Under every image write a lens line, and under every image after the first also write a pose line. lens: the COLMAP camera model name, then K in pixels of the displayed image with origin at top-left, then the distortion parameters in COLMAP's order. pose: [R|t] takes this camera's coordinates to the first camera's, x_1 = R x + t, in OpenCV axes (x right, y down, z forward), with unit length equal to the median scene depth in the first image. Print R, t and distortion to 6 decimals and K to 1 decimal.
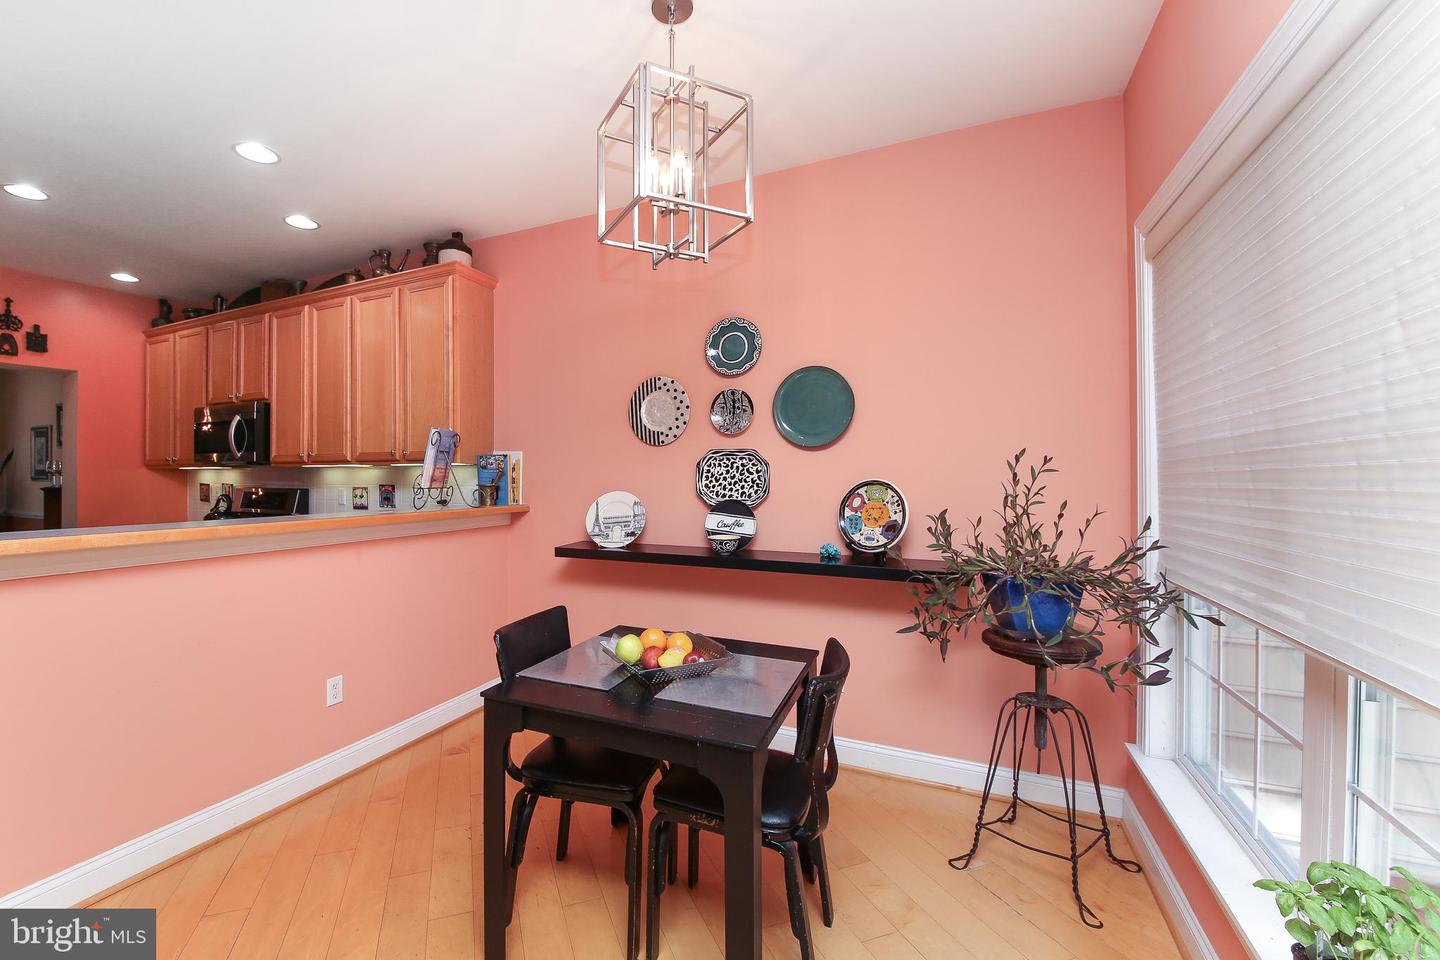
lens RADIAL K [[544.8, 0, 717.7], [0, 544.8, 475.0], [0, 0, 1]] dist [-0.022627, -0.001386]
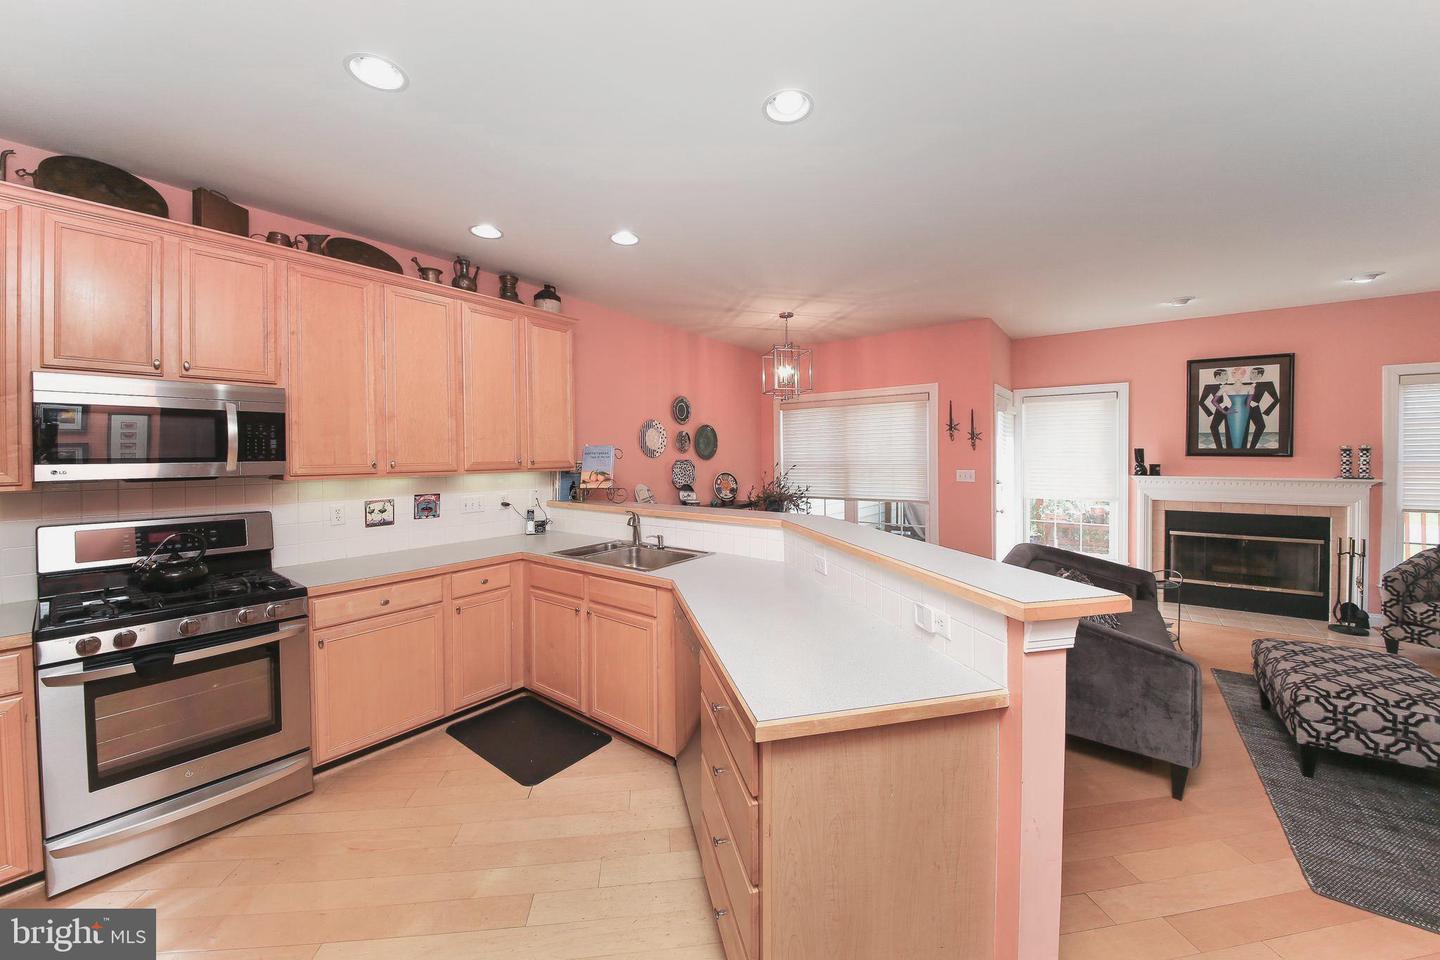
lens RADIAL K [[506.2, 0, 733.8], [0, 506.2, 462.7], [0, 0, 1]] dist [-0.015498, -0.002132]
pose [[0.226042, -0.013717, 0.974021, -1.698969], [0.005185, 0.999904, 0.012879, -0.057036], [-0.974104, 0.002139, 0.226092, 0.359873]]
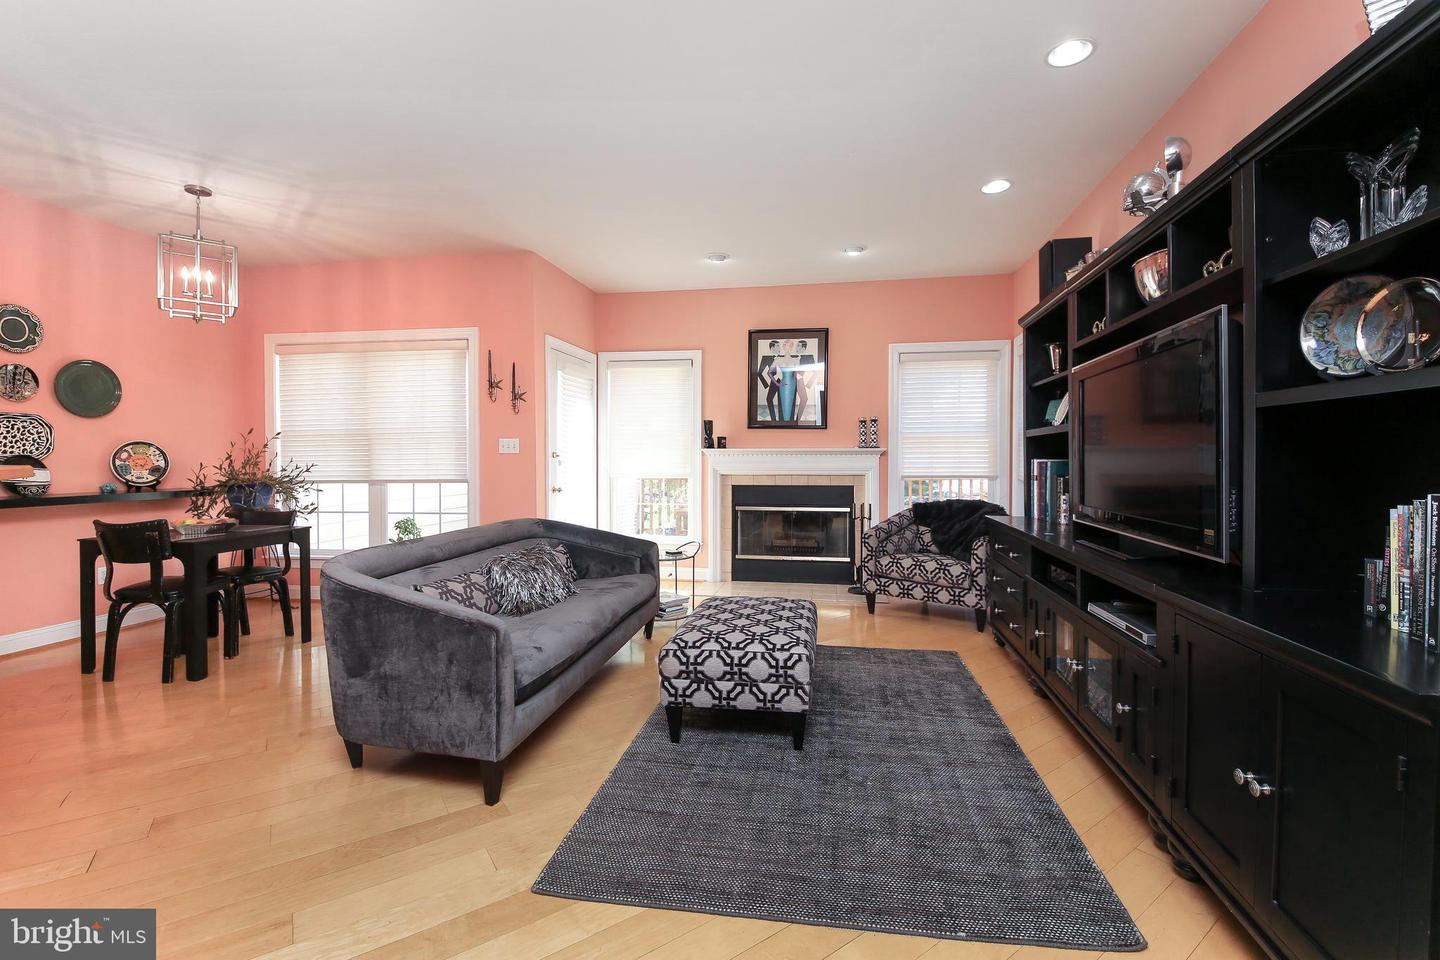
lens RADIAL K [[600.8, 0, 732.0], [0, 600.8, 473.1], [0, 0, 1]] dist [-0.012940, -0.003053]
pose [[-0.274504, -0.024808, 0.961266, -1.579258], [-0.000561, 0.999671, 0.025639, 0.048688], [-0.961586, 0.006499, -0.274427, -0.170310]]
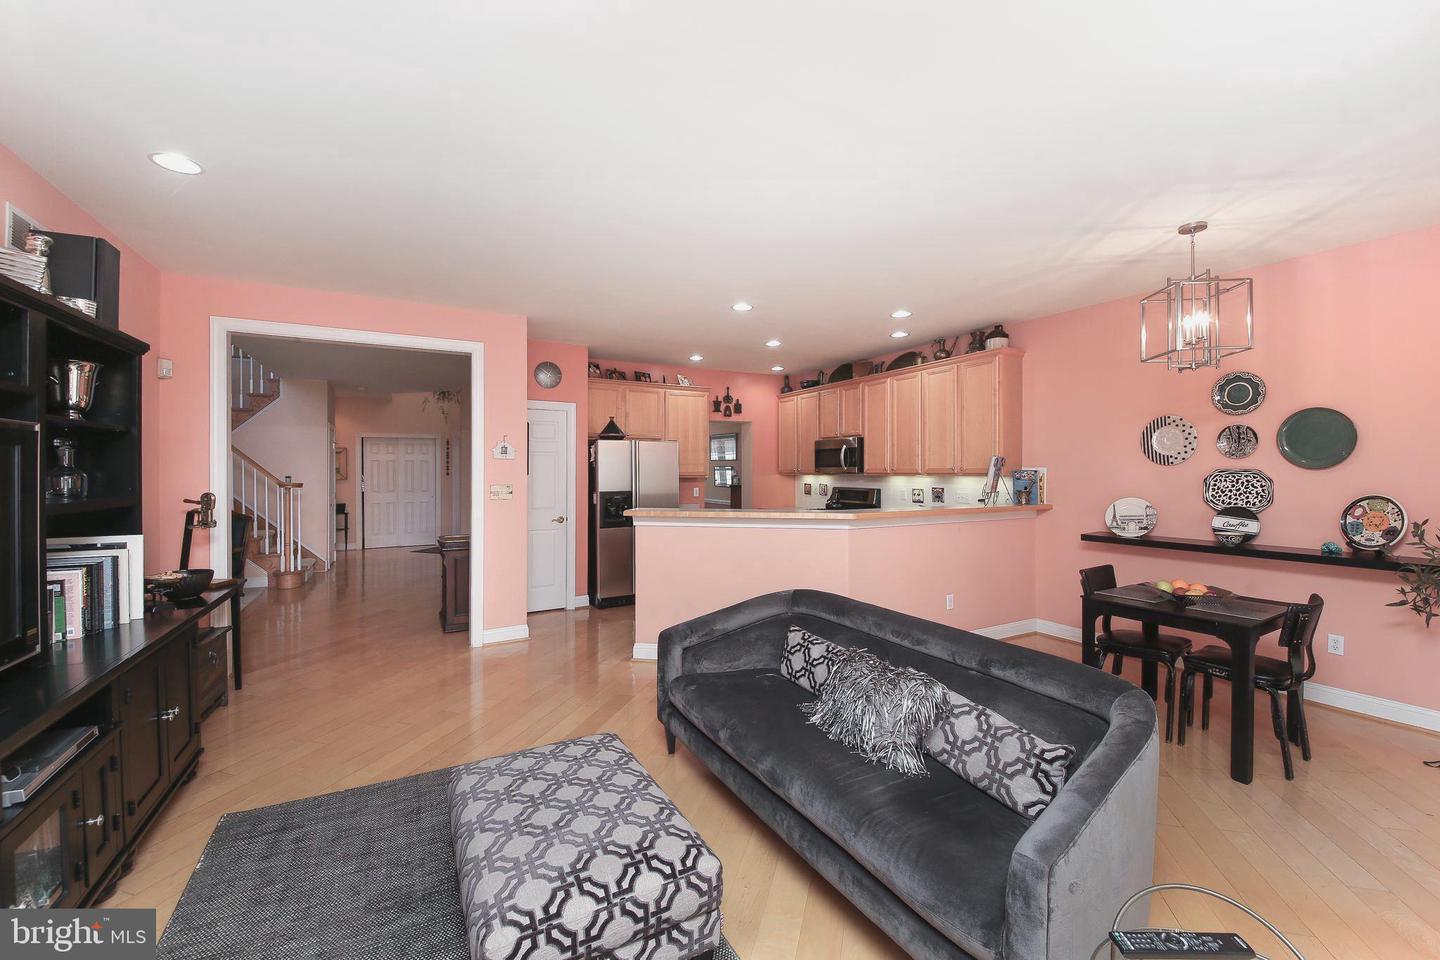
lens RADIAL K [[587.8, 0, 670.0], [0, 587.8, 469.9], [0, 0, 1]] dist [-0.036645, -0.003173]
pose [[0.729741, 0.000574, -0.683724, -0.041962], [-0.000088, 1.000000, 0.000745, -0.043904], [0.683724, -0.000483, 0.729741, -0.934609]]
